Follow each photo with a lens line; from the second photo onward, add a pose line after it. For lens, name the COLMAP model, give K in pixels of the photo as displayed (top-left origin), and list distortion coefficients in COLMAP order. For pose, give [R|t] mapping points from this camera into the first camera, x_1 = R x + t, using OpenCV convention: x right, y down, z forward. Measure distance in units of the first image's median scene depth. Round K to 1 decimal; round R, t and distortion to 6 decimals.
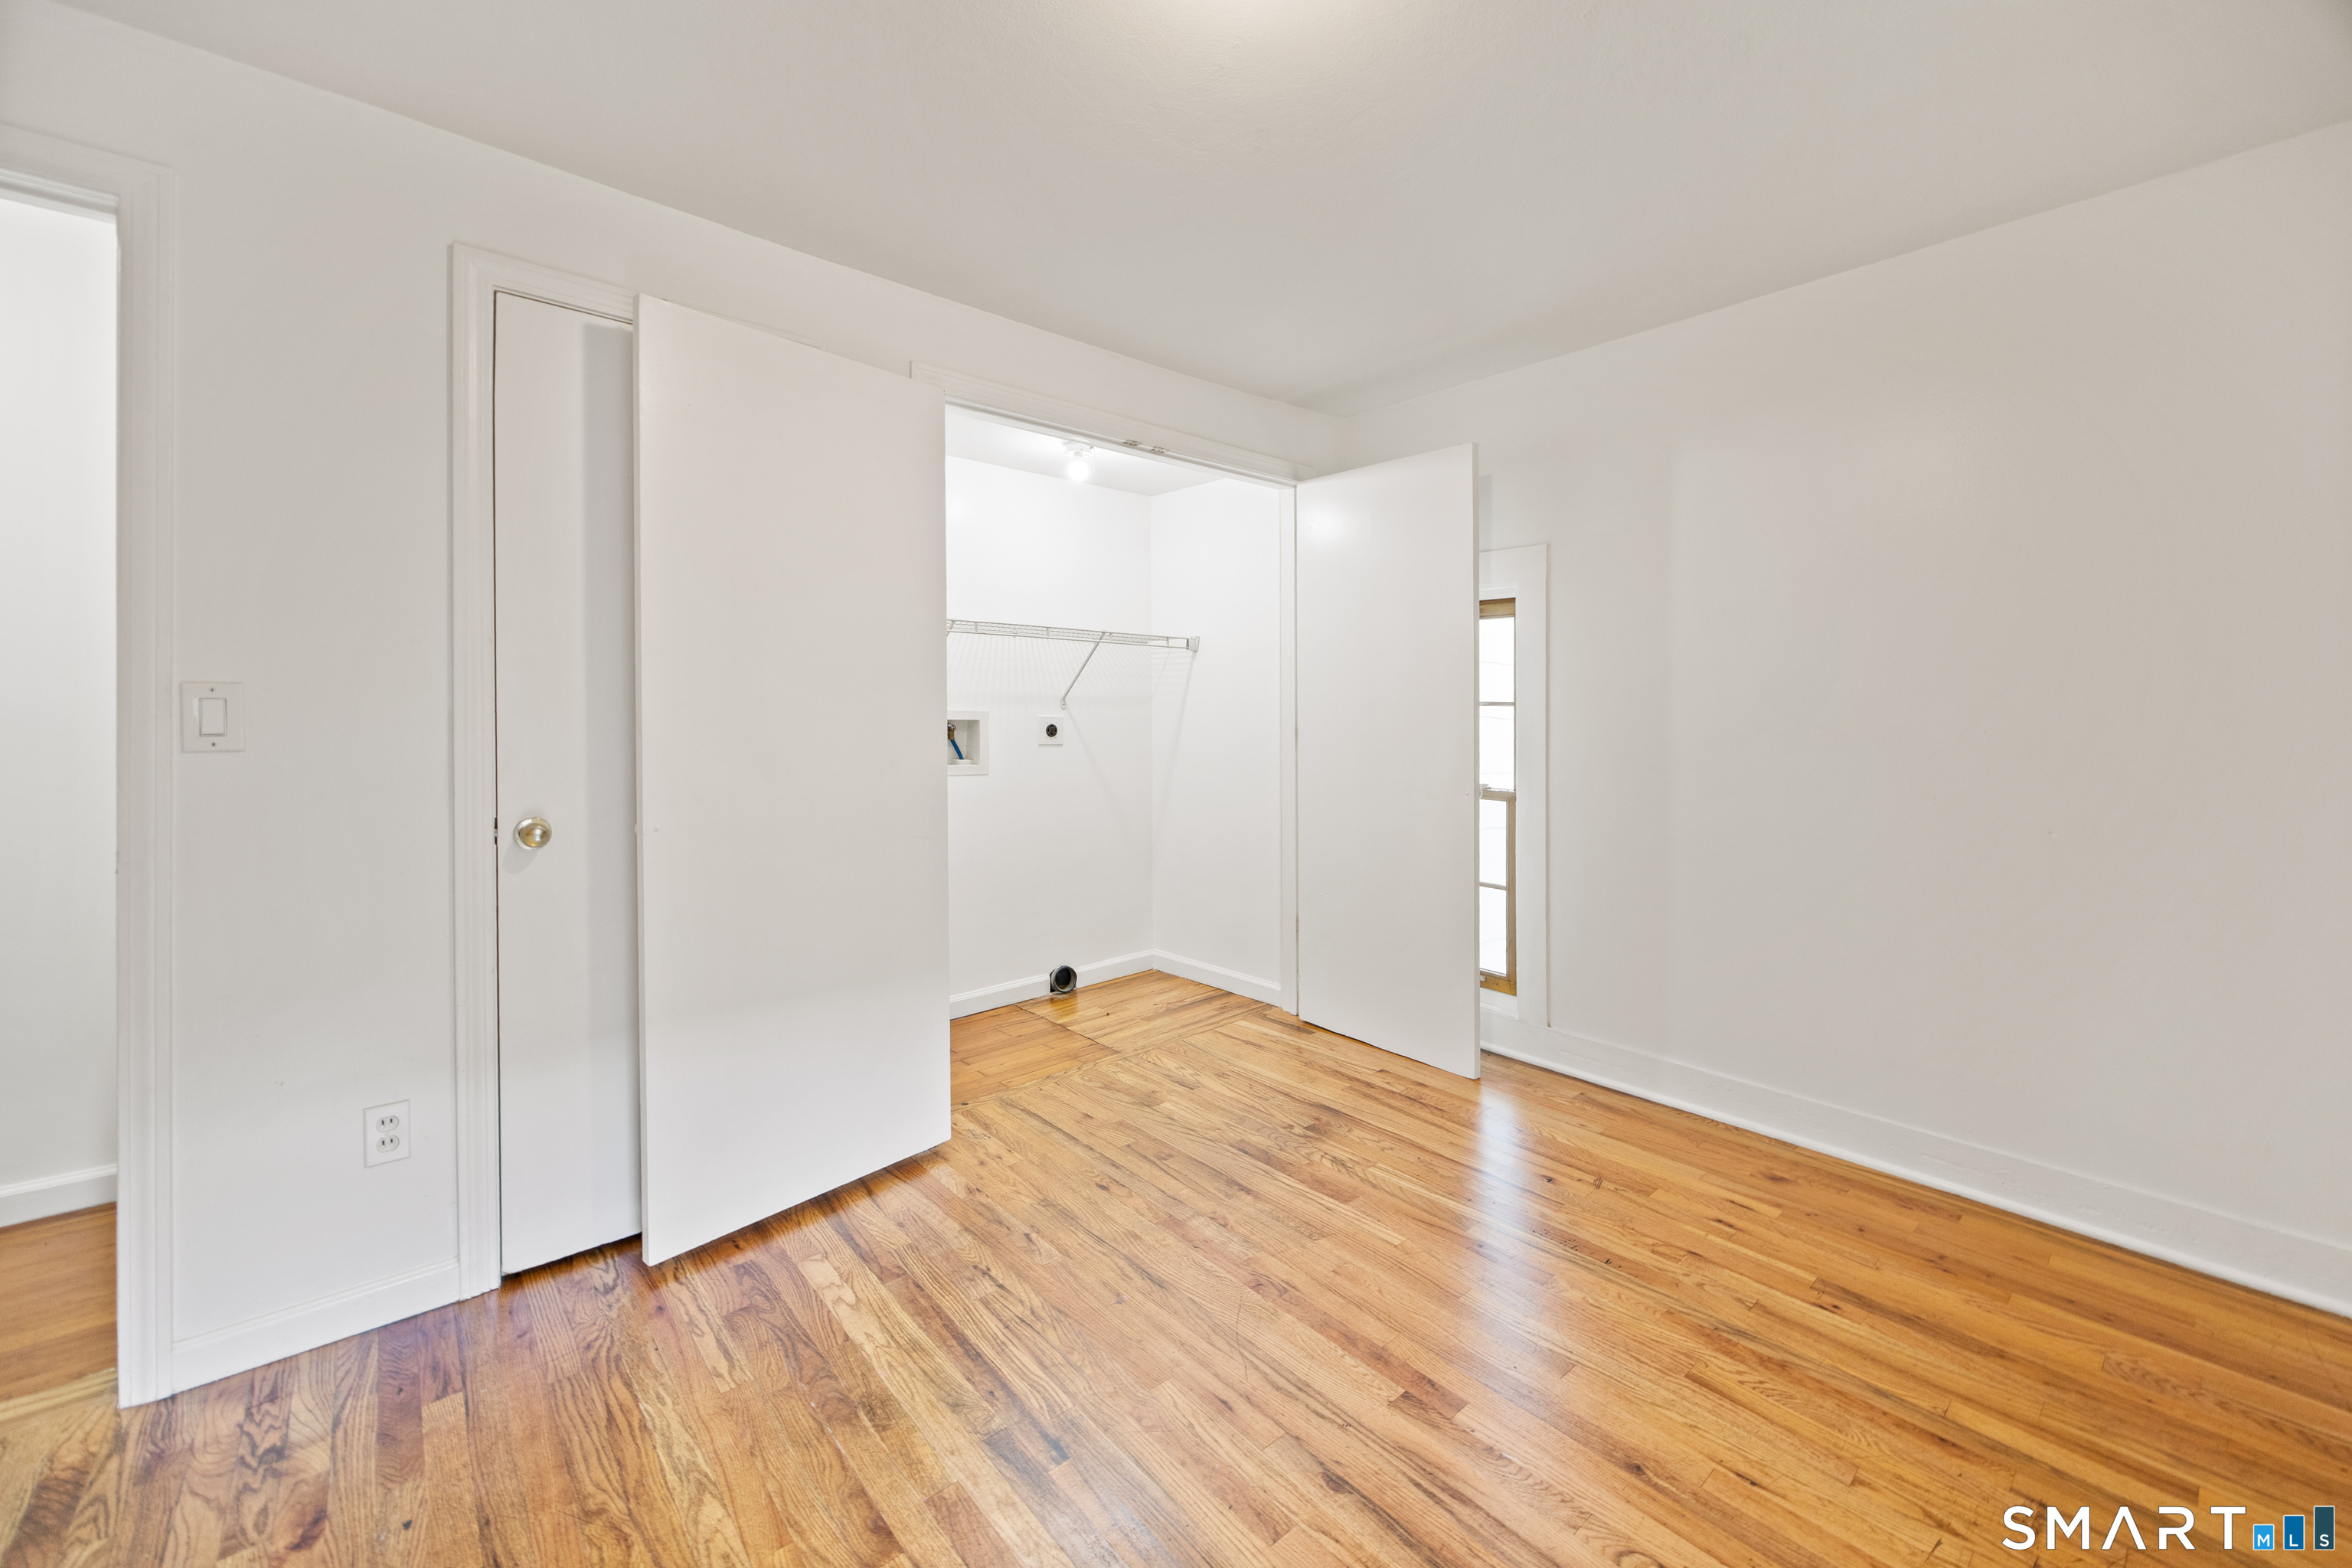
lens RADIAL K [[944.1, 0, 1170.7], [0, 944.1, 727.7], [0, 0, 1]] dist [0.000204, -0.000093]
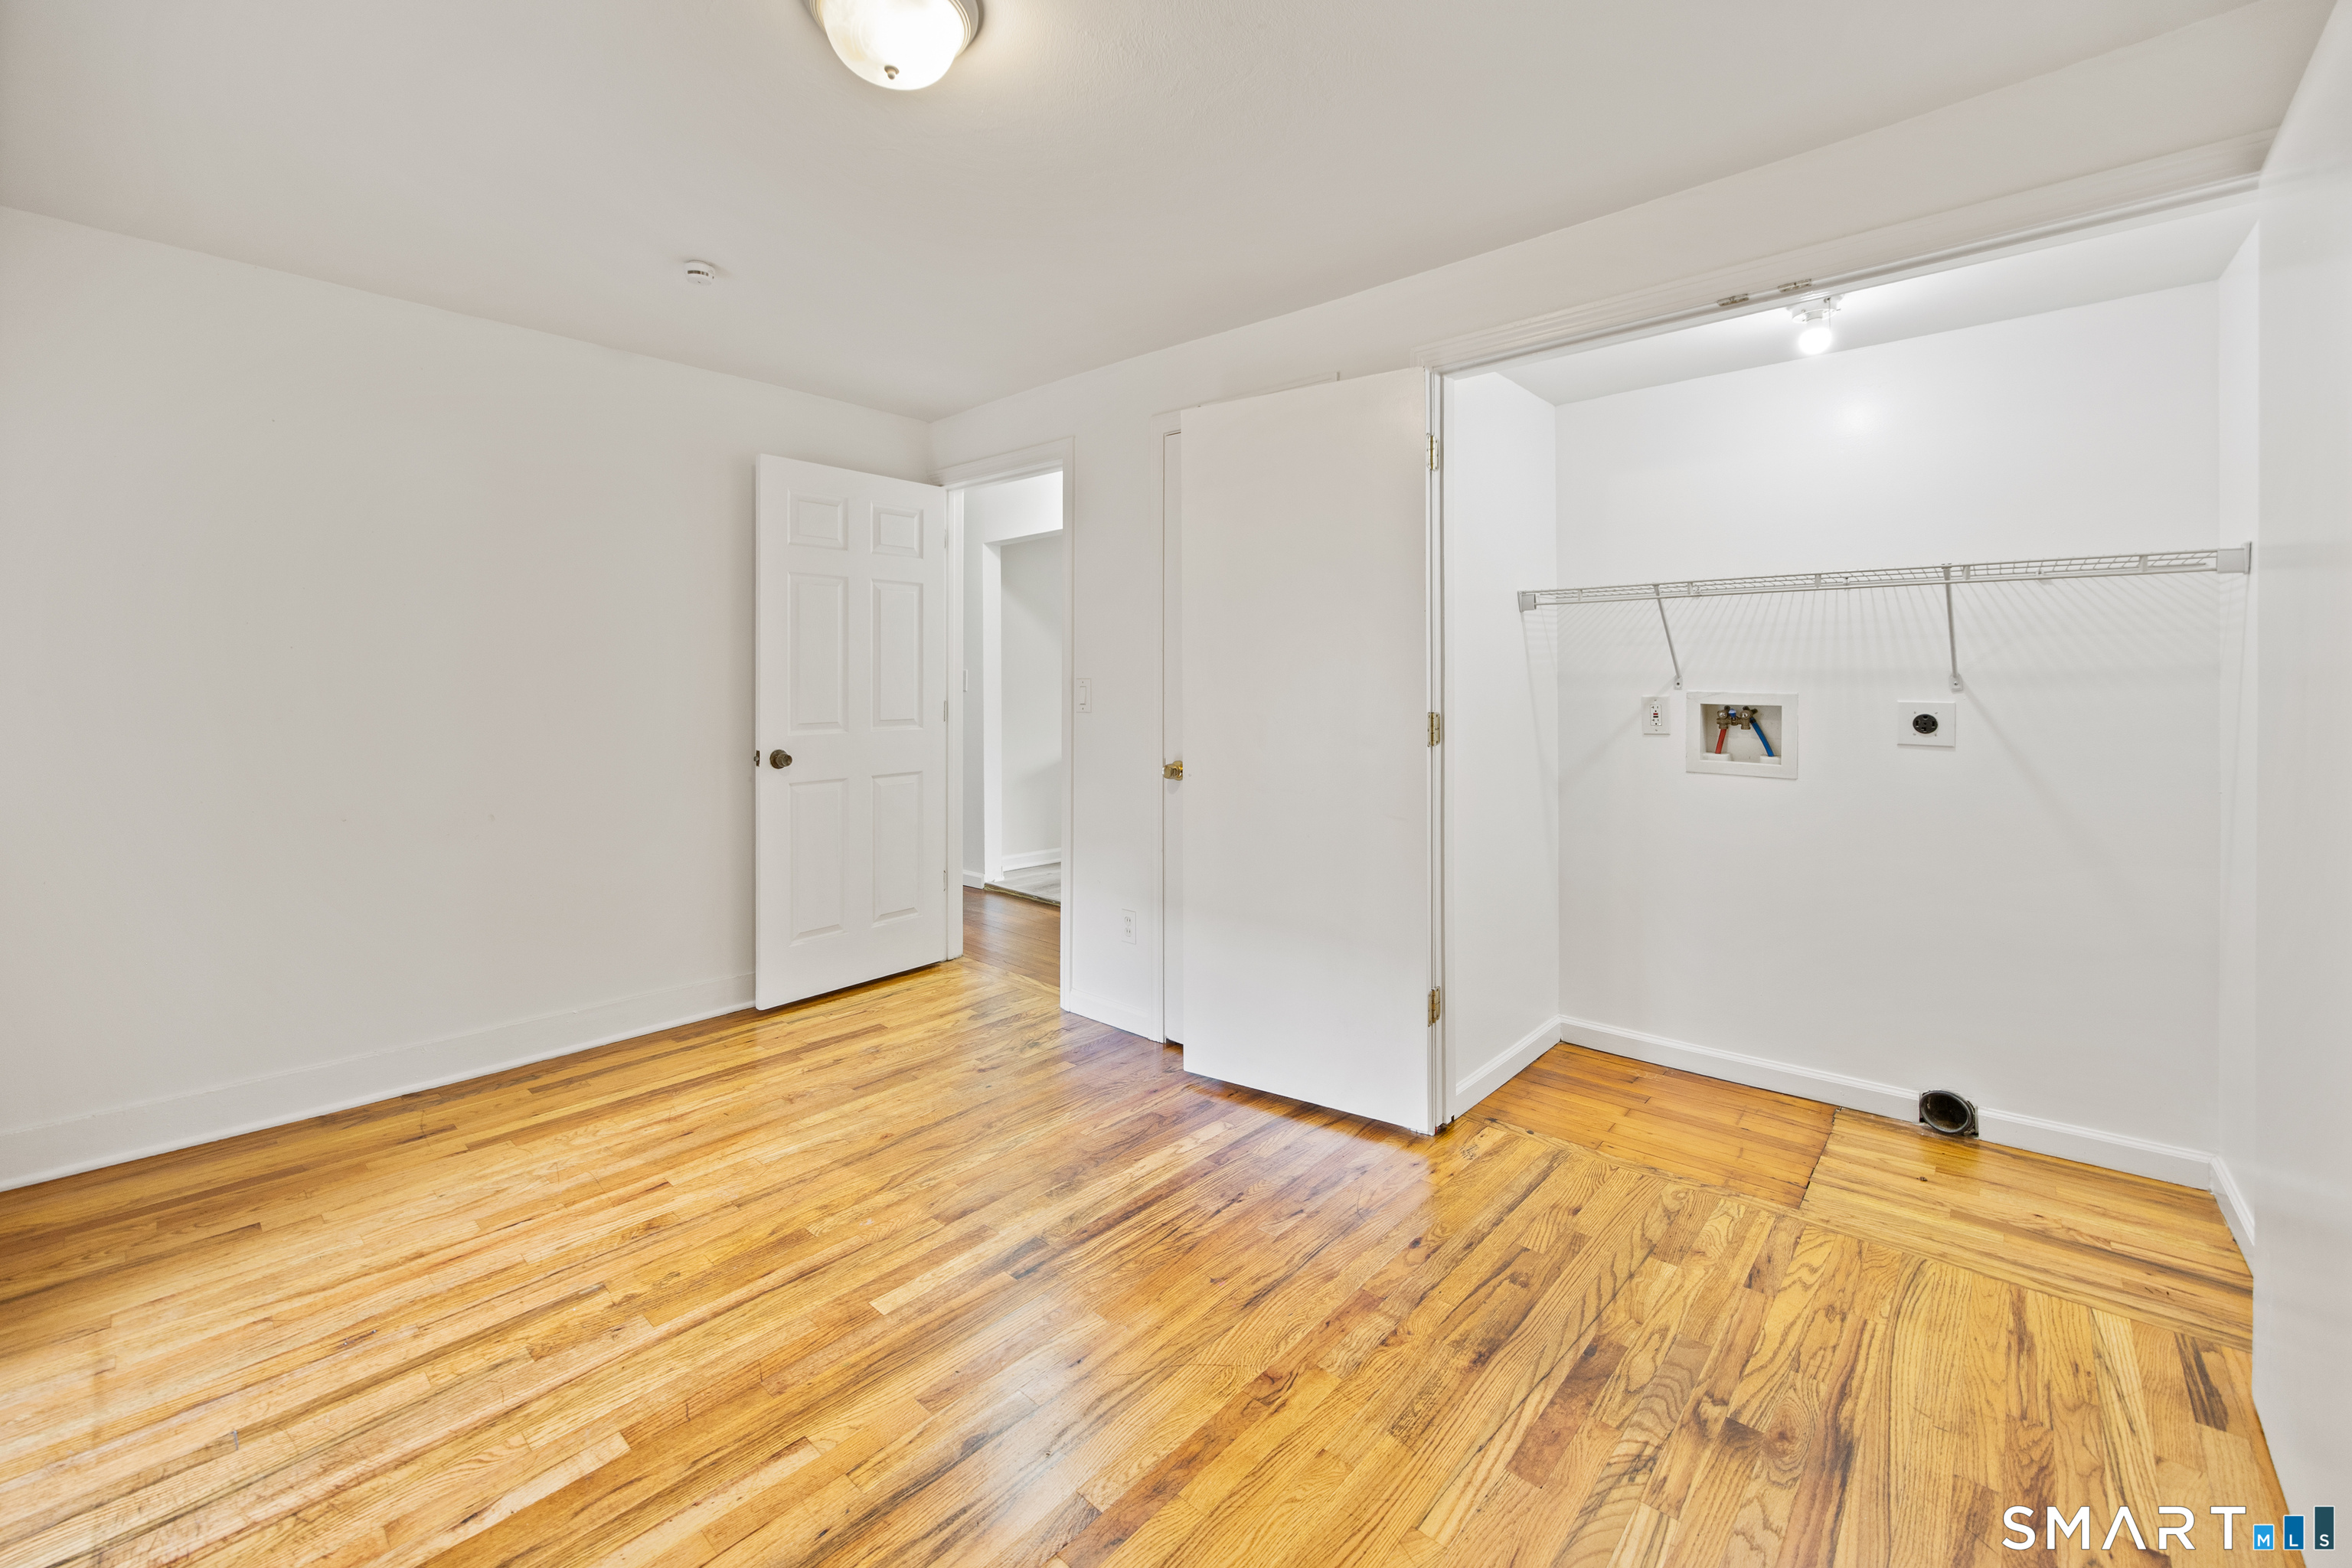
lens RADIAL K [[944.1, 0, 1170.7], [0, 944.1, 727.7], [0, 0, 1]] dist [0.000204, -0.000093]
pose [[0.124503, 0.037966, -0.991493, 0.815179], [-0.016404, 0.999210, 0.036201, -0.012333], [0.992084, 0.011758, 0.125027, 0.735770]]
